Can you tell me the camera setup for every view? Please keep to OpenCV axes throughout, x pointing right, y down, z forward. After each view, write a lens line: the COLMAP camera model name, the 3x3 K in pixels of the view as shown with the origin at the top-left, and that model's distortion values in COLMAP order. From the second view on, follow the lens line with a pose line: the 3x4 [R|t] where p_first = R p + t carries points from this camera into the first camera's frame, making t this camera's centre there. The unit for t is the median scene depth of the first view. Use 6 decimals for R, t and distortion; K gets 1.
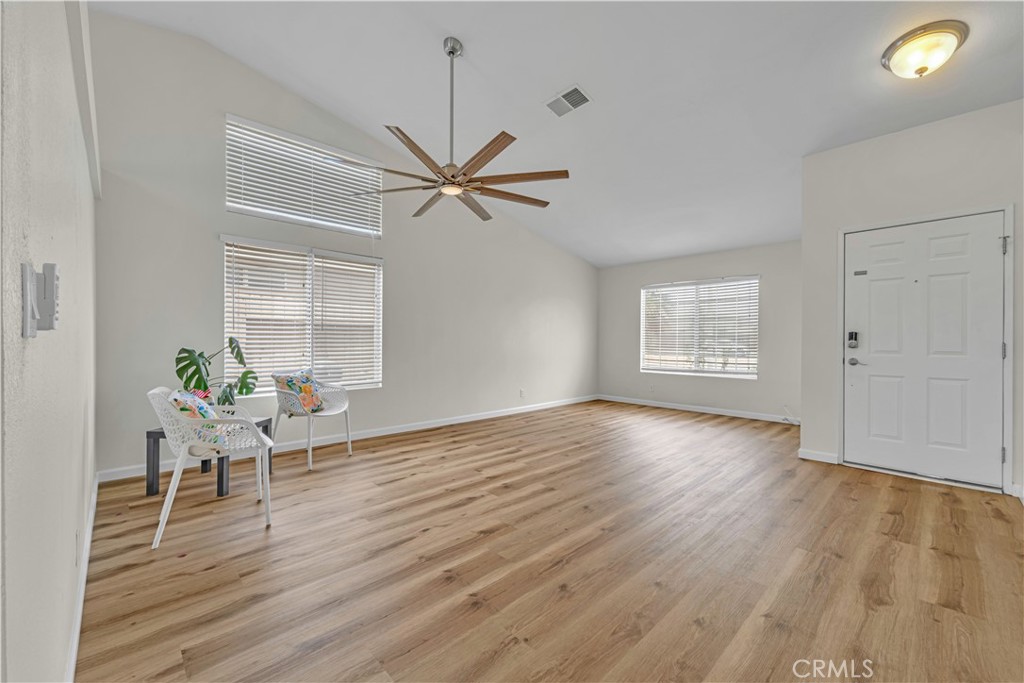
lens RADIAL K [[409.4, 0, 512.7], [0, 409.4, 341.0], [0, 0, 1]] dist [0.002064, -0.000001]
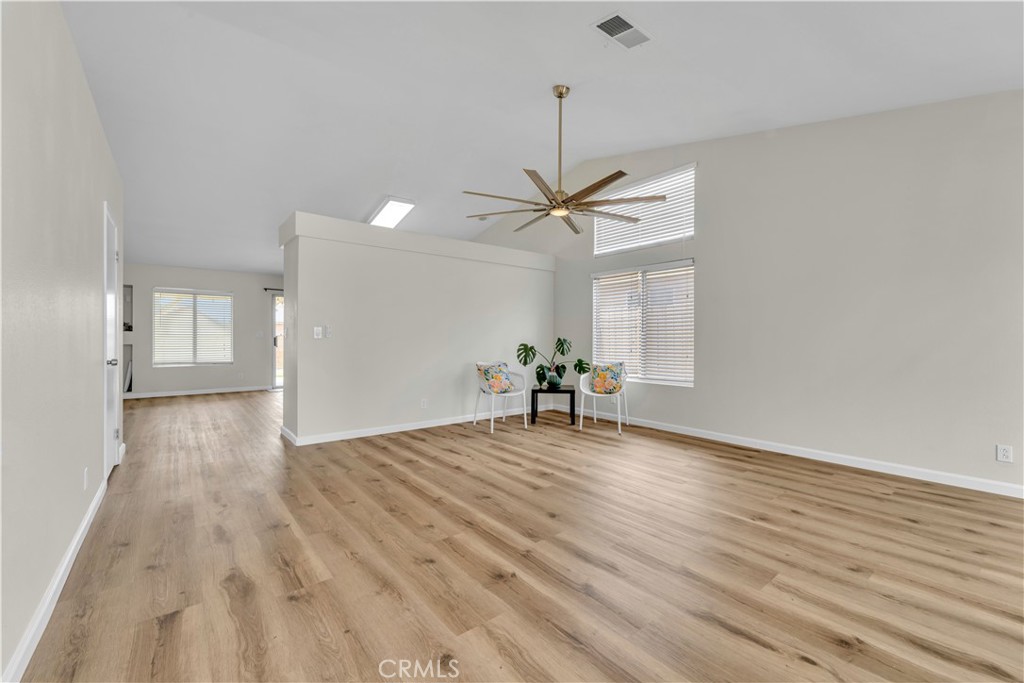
lens RADIAL K [[409.4, 0, 512.7], [0, 409.4, 341.0], [0, 0, 1]] dist [0.002064, -0.000001]
pose [[-0.078598, -0.001306, -0.996906, 1.187051], [-0.003516, 0.999993, -0.001033, 0.015107], [0.996900, 0.003424, -0.078602, 1.132996]]
